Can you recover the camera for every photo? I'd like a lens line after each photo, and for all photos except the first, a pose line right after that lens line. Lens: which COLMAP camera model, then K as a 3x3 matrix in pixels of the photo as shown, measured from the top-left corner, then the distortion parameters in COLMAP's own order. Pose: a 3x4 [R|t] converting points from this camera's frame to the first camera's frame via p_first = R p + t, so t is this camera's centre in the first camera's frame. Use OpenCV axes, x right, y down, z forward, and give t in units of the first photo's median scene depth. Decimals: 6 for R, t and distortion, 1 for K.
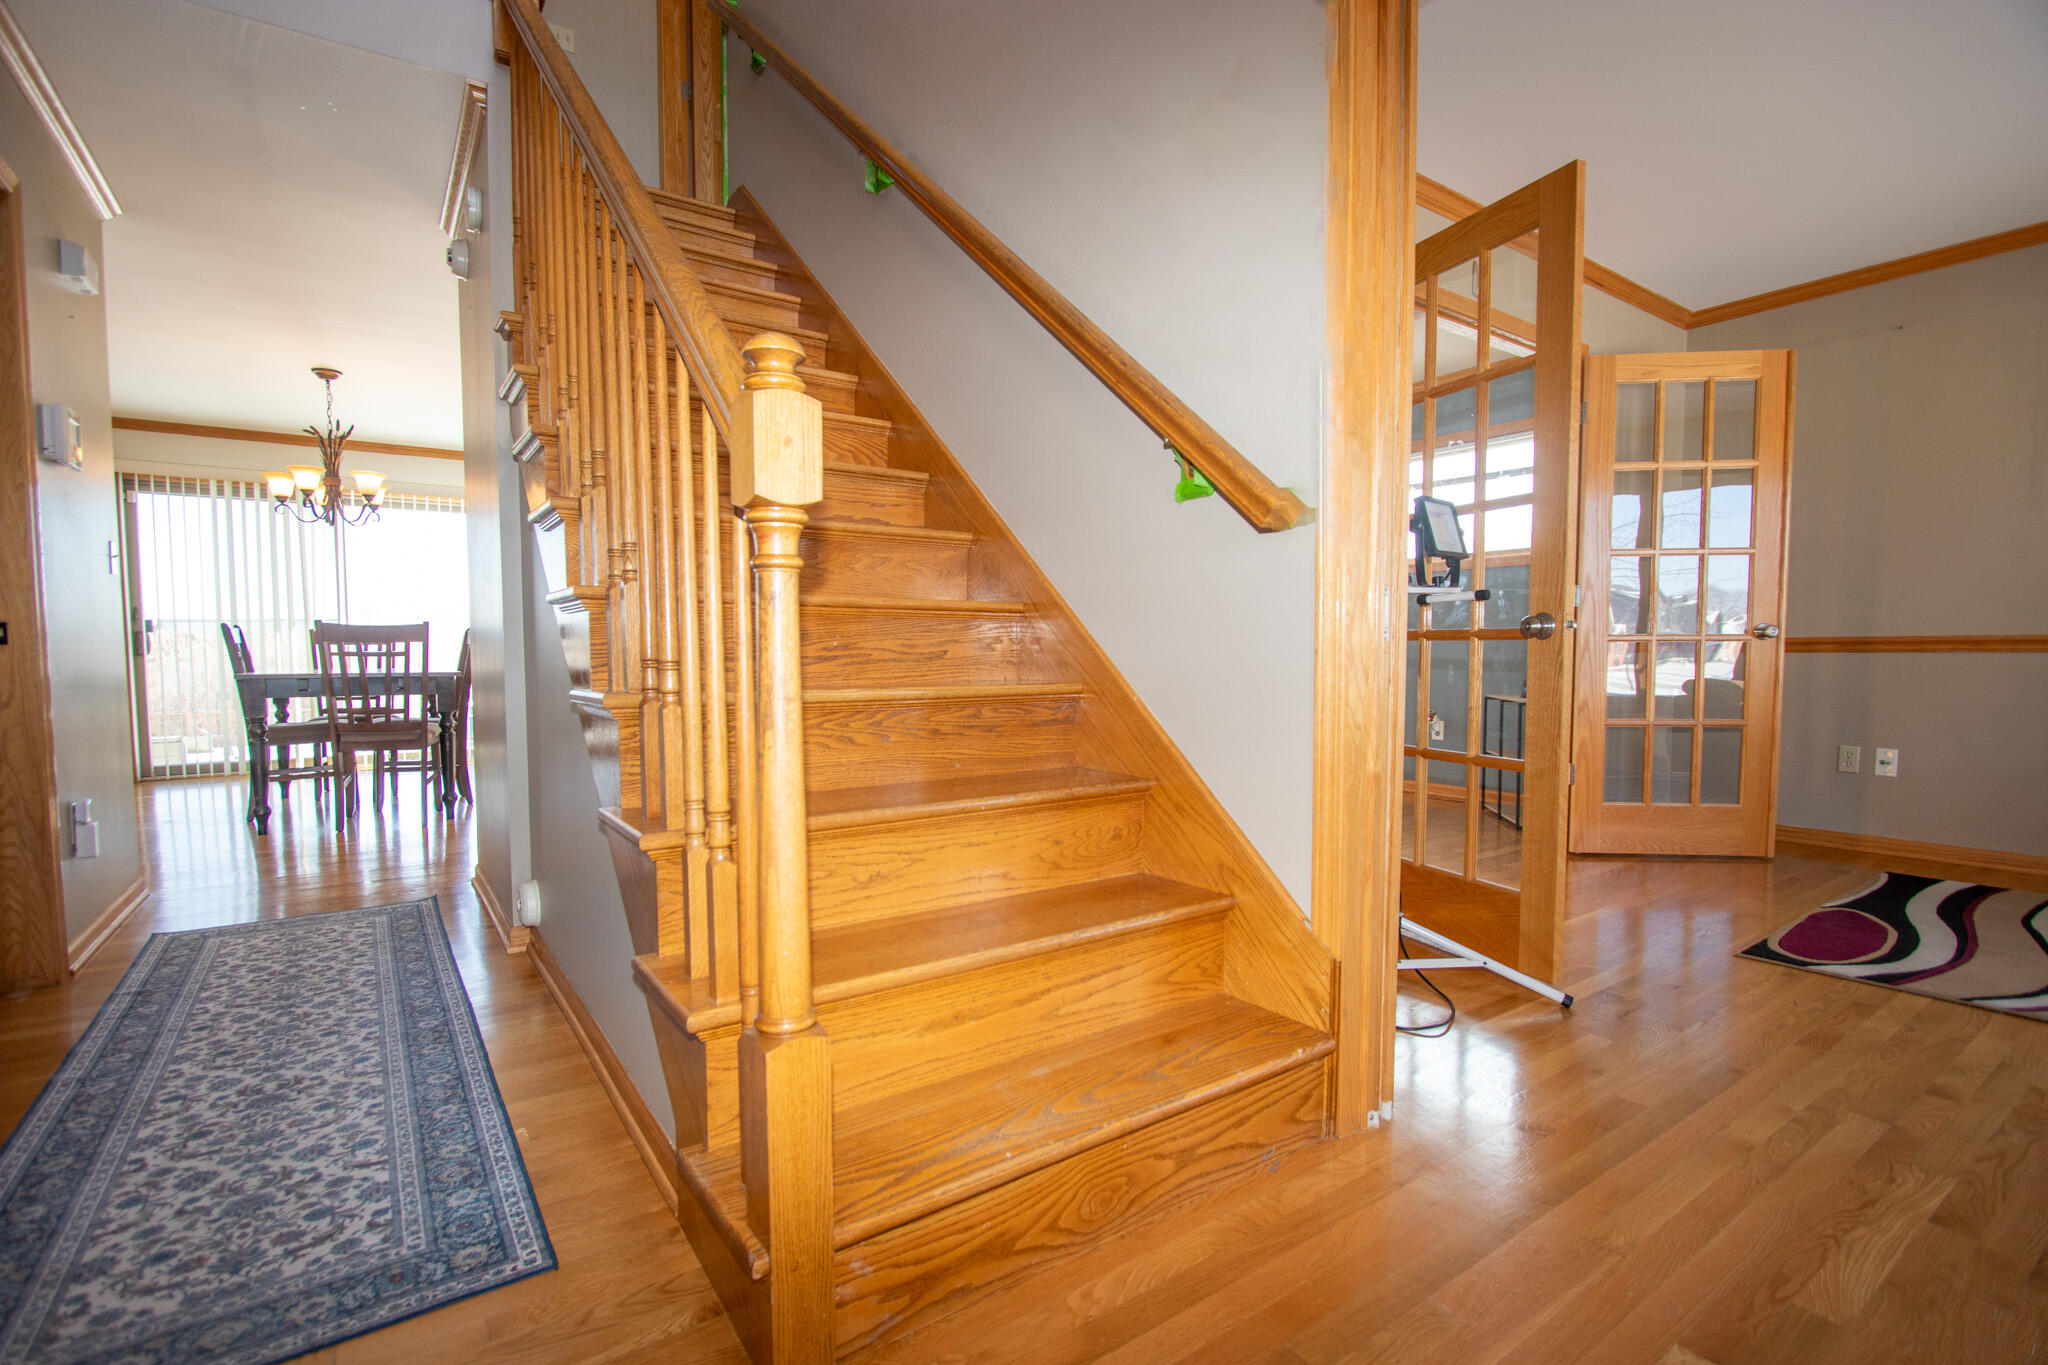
lens RADIAL K [[939.4, 0, 1013.8], [0, 939.4, 708.7], [0, 0, 1]] dist [-0.021036, 0.005104]
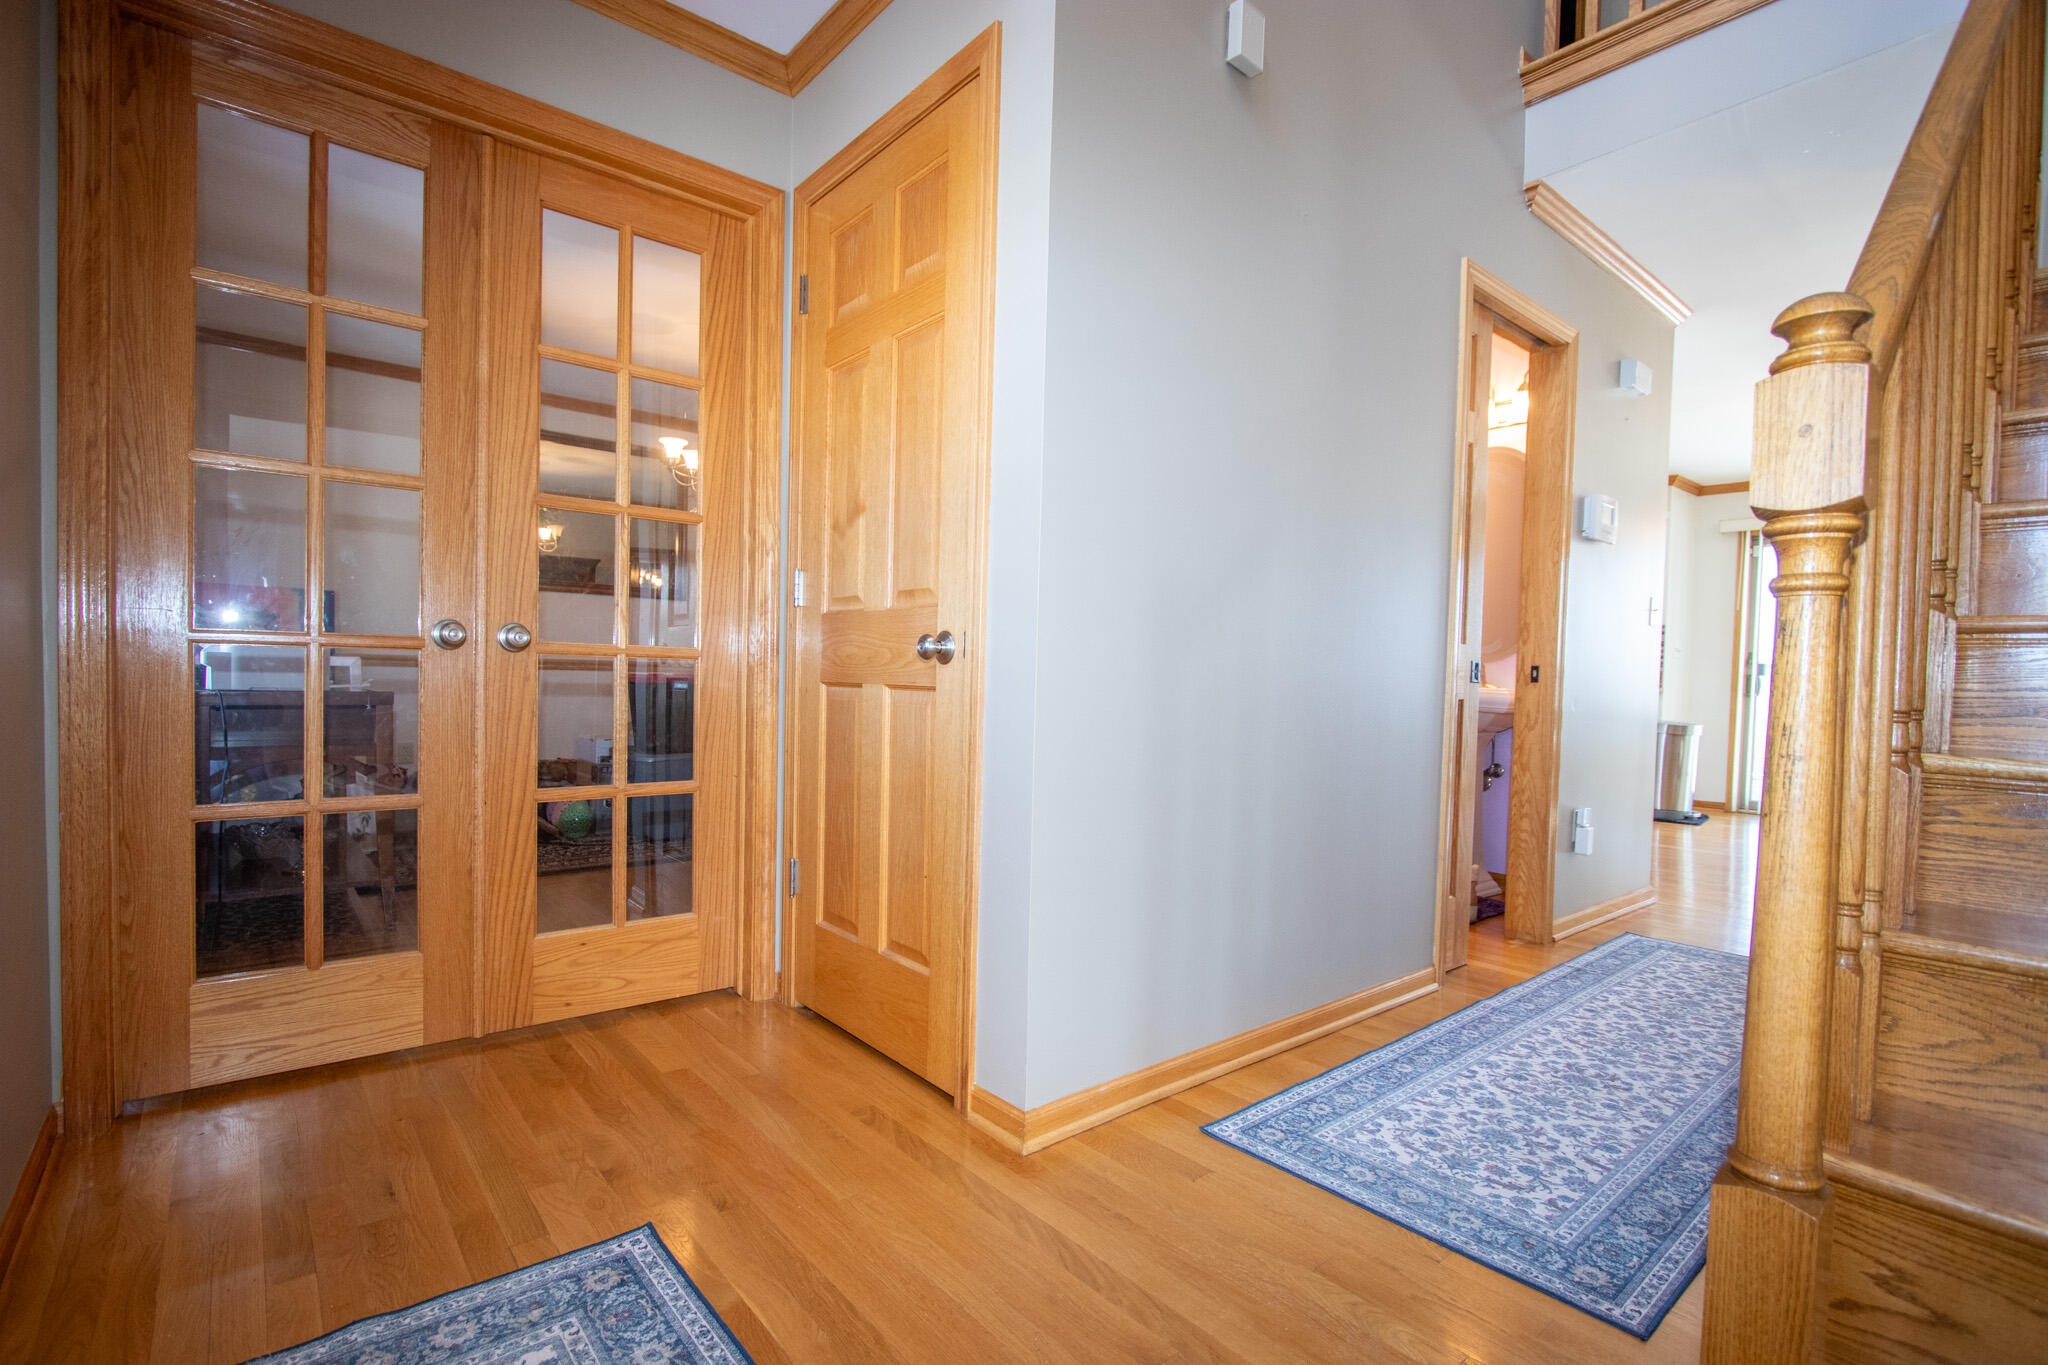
lens RADIAL K [[949.3, 0, 1013.3], [0, 949.3, 707.7], [0, 0, 1]] dist [-0.011771, 0.000770]
pose [[0.086100, 0.037692, -0.995573, 0.326253], [-0.087545, 0.995705, 0.030125, -0.011813], [0.992433, 0.084564, 0.089030, 0.186847]]
